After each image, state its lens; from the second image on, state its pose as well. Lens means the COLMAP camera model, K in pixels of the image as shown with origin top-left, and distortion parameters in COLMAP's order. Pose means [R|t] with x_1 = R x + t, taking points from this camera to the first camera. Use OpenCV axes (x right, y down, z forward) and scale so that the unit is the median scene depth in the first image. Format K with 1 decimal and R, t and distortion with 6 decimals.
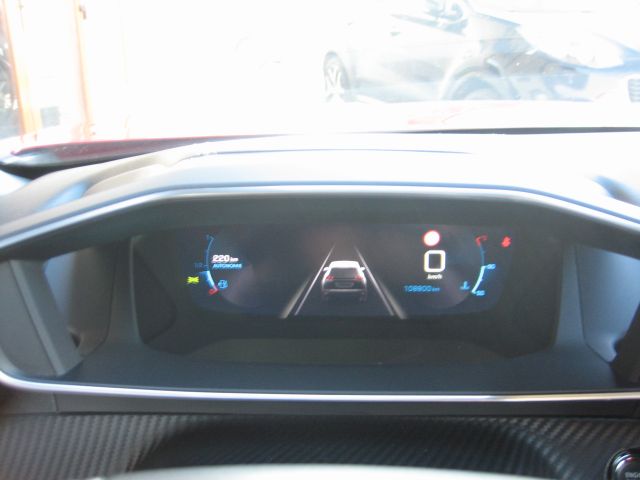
lens RADIAL K [[663.3, 0, 320.0], [0, 663.3, 240.0], [0, 0, 1]] dist [-0.160629, 0.189360]
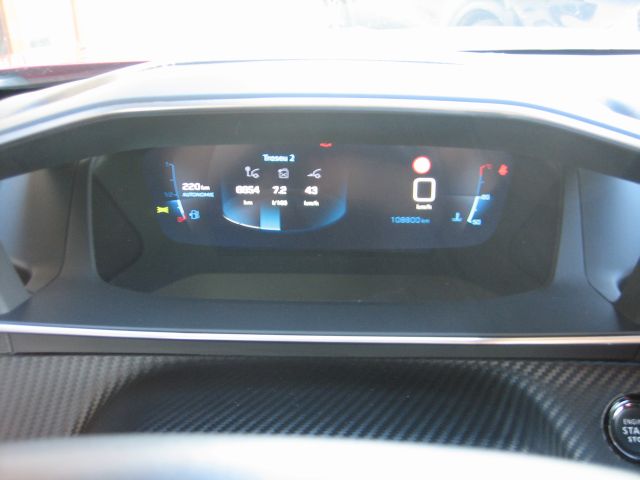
lens RADIAL K [[663.3, 0, 320.0], [0, 663.3, 240.0], [0, 0, 1]] dist [-0.160629, 0.189360]
pose [[0.999994, 0.003391, 0.000240, 0.034051], [-0.003398, 0.995216, 0.097640, 0.013972], [0.000092, -0.097640, 0.995222, 0.095103]]
